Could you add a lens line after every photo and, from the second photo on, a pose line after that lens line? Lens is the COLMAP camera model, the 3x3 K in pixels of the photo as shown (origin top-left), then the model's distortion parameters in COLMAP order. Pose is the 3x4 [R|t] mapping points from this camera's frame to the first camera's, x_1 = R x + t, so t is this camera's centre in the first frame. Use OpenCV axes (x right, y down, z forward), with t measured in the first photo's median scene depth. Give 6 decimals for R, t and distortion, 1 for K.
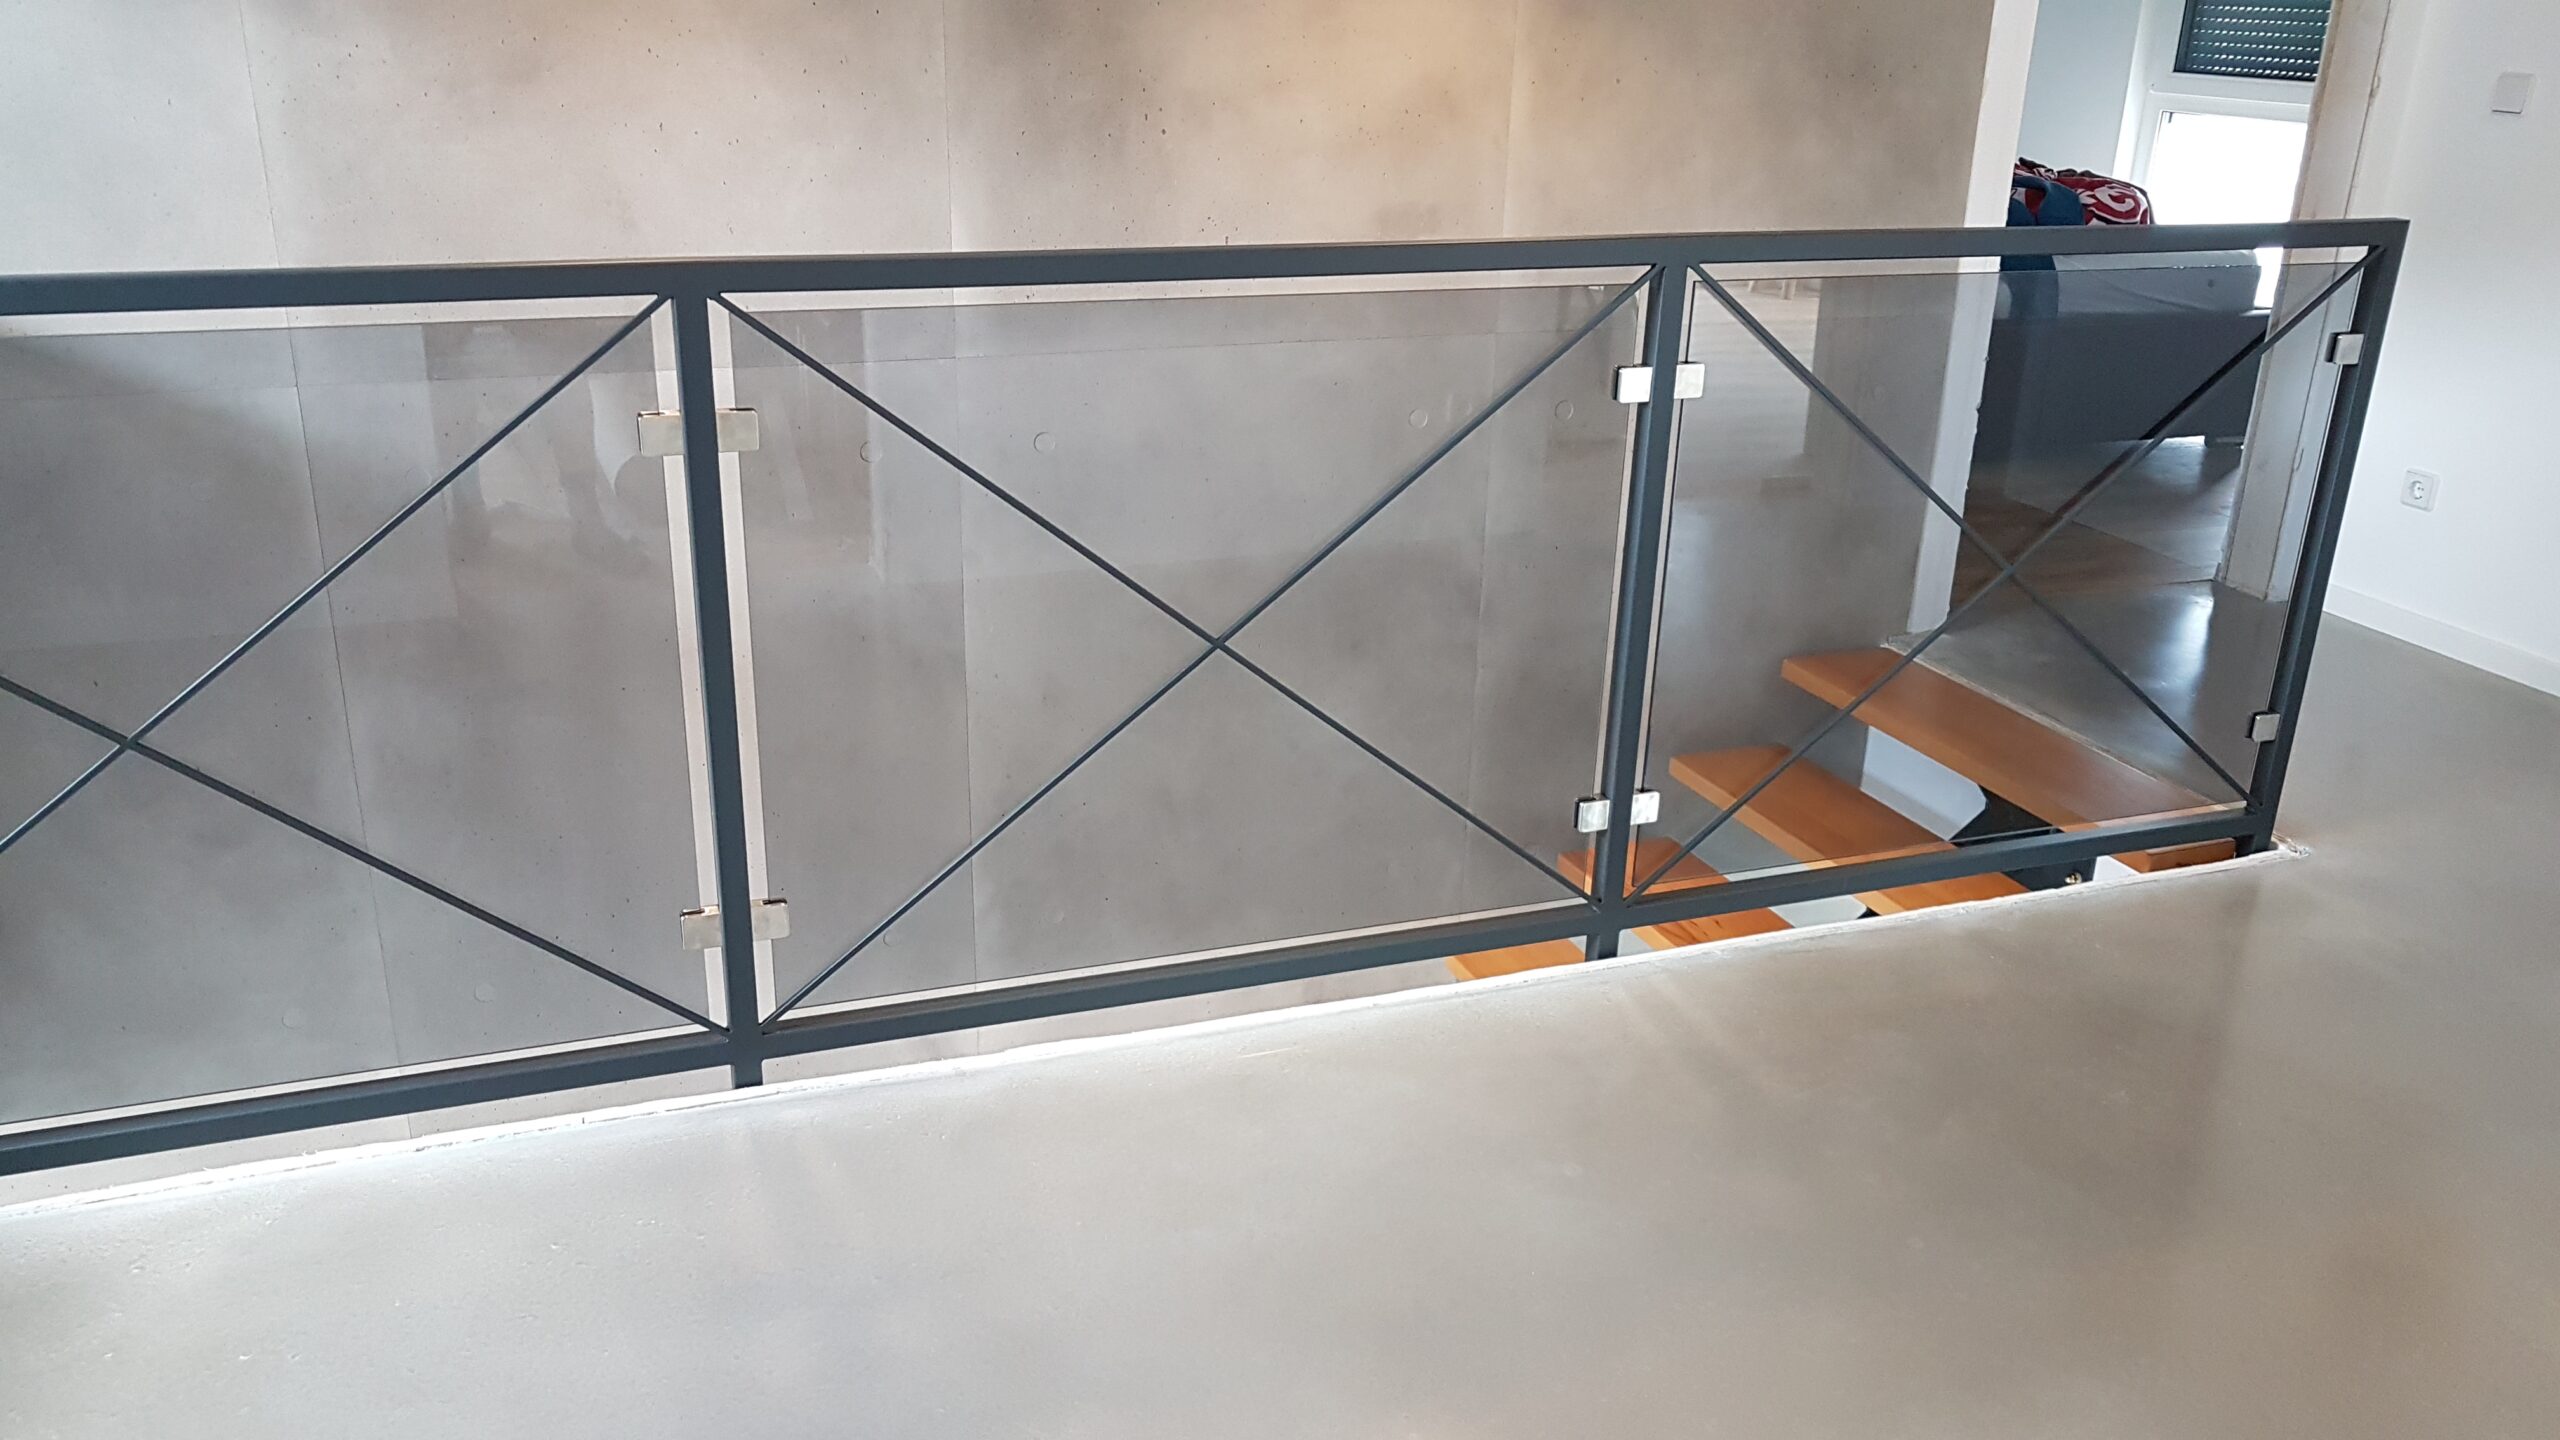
lens RADIAL K [[1998.4, 0, 1280.0], [0, 1998.4, 720.0], [0, 0, 1]] dist [0.005773, 0.002500]
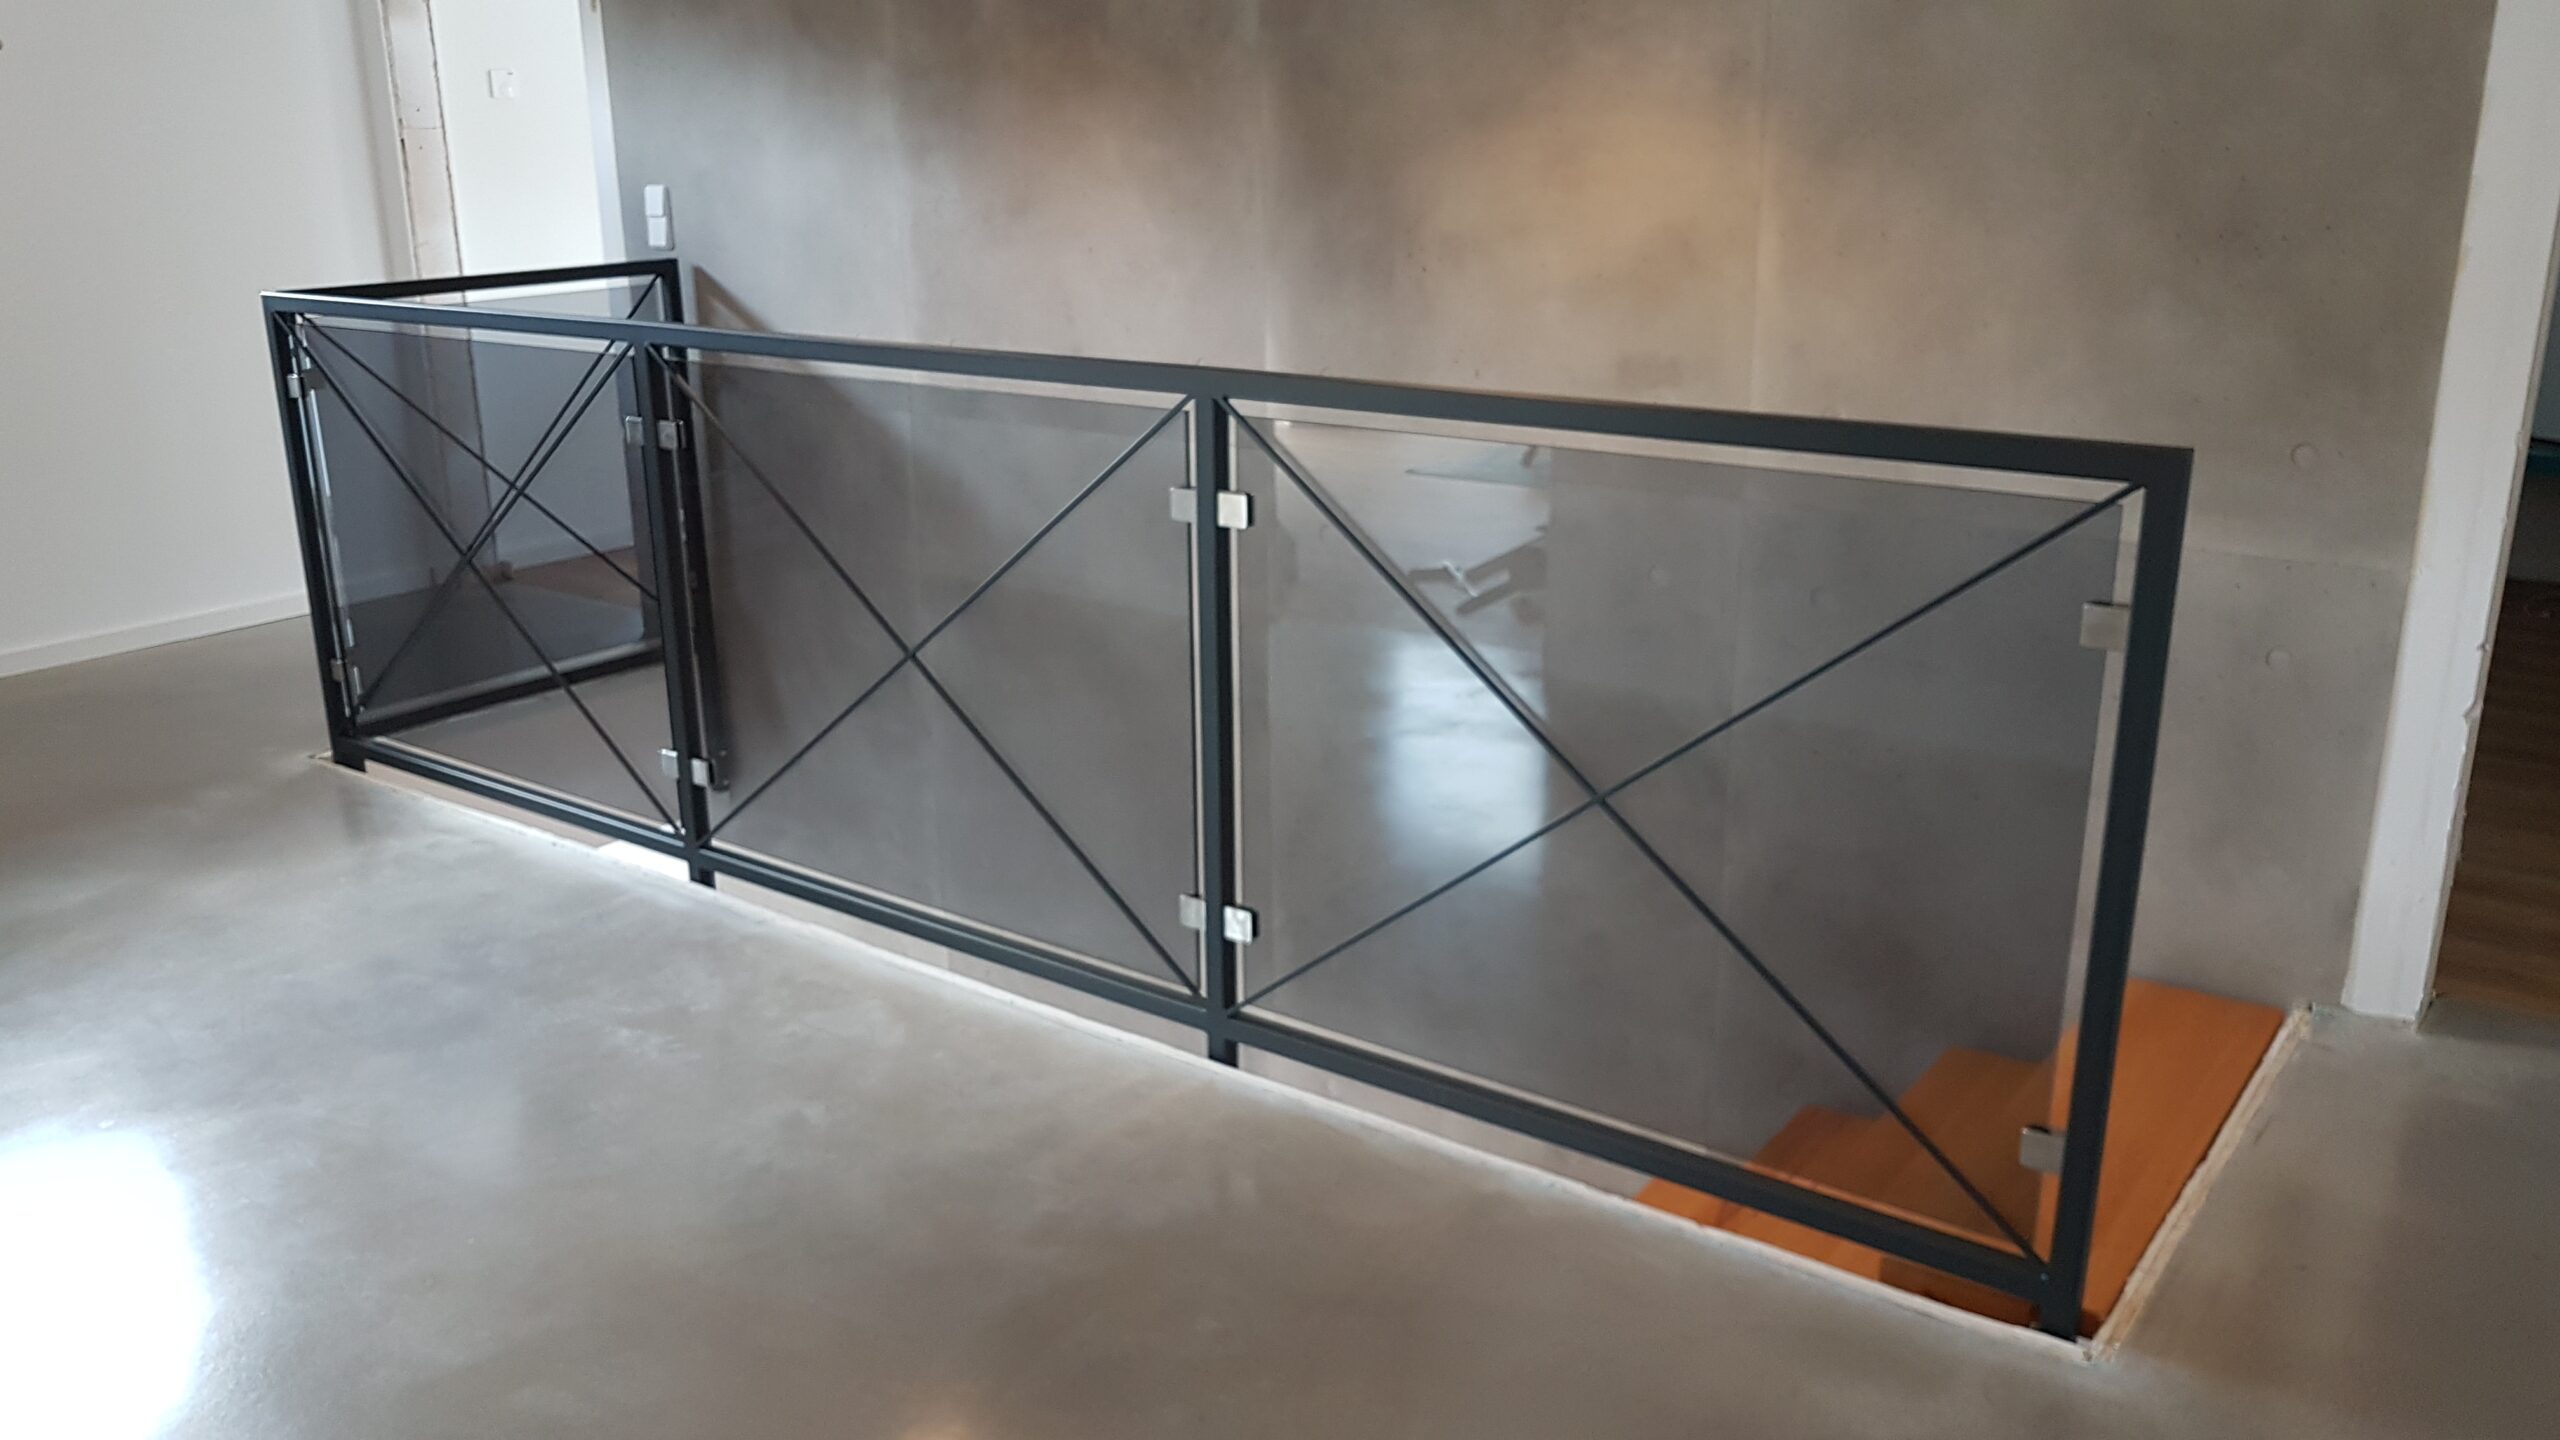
lens RADIAL K [[2047.9, 0, 1282.1], [0, 2047.9, 799.3], [0, 0, 1]] dist [0.000270, -0.004639]
pose [[0.561010, 0.231331, -0.794829, 0.801855], [-0.280302, 0.956526, 0.080548, -0.084148], [0.778908, 0.177604, 0.601464, 0.308441]]
